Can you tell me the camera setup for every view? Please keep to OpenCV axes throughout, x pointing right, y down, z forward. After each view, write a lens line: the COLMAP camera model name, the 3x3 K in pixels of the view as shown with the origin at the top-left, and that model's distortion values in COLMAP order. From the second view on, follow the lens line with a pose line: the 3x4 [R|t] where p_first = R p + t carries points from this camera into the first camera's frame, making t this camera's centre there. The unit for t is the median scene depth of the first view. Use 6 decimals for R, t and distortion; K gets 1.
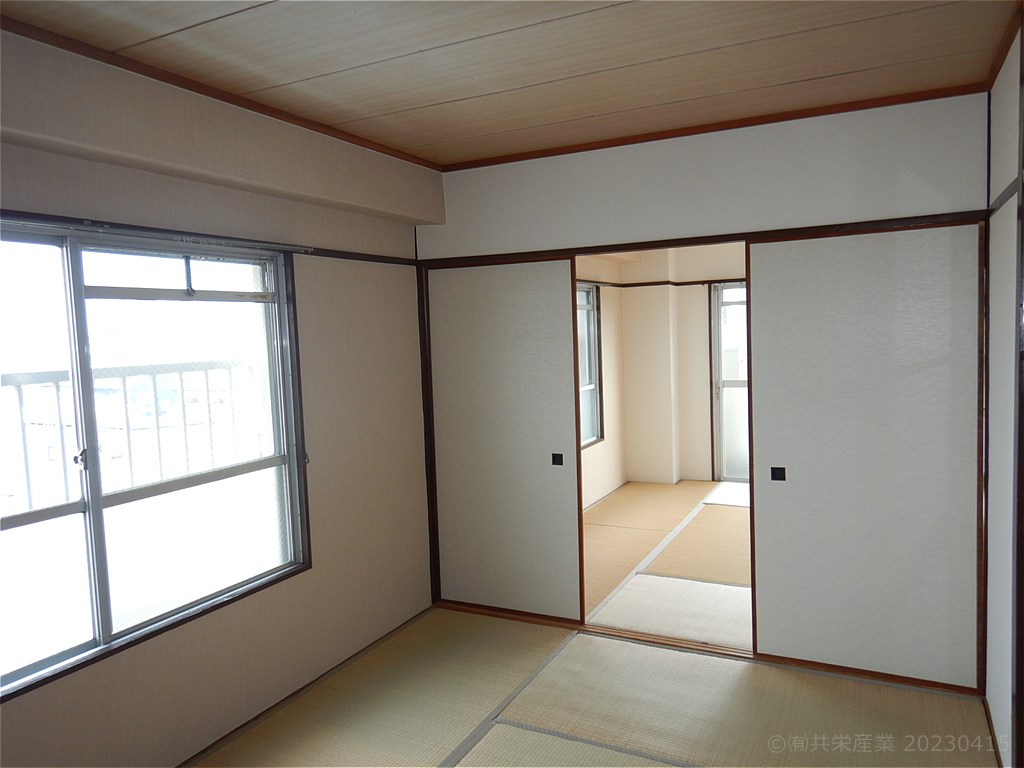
lens RADIAL K [[727.9, 0, 512.0], [0, 727.9, 384.0], [0, 0, 1]] dist [-0.000129, 0.000736]
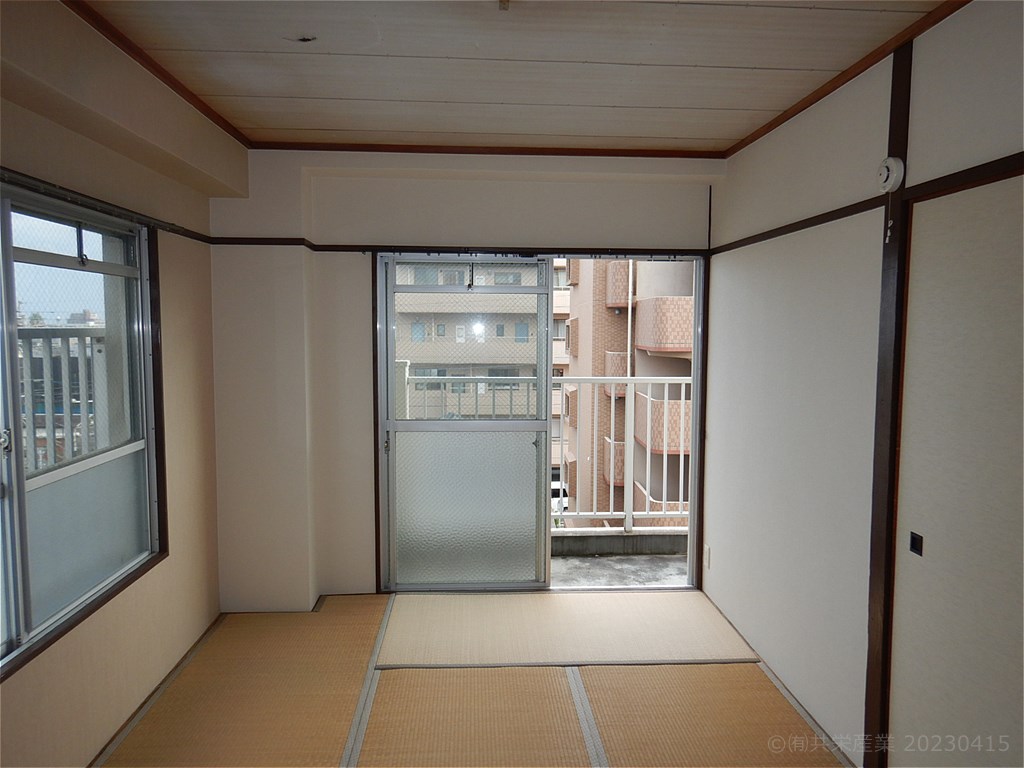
lens RADIAL K [[727.9, 0, 512.0], [0, 727.9, 384.0], [0, 0, 1]] dist [-0.000129, 0.000736]
pose [[0.863126, 0.003155, 0.504979, 0.075936], [-0.000215, 0.999983, -0.005879, -0.030487], [-0.504989, 0.004966, 0.863111, 0.451845]]
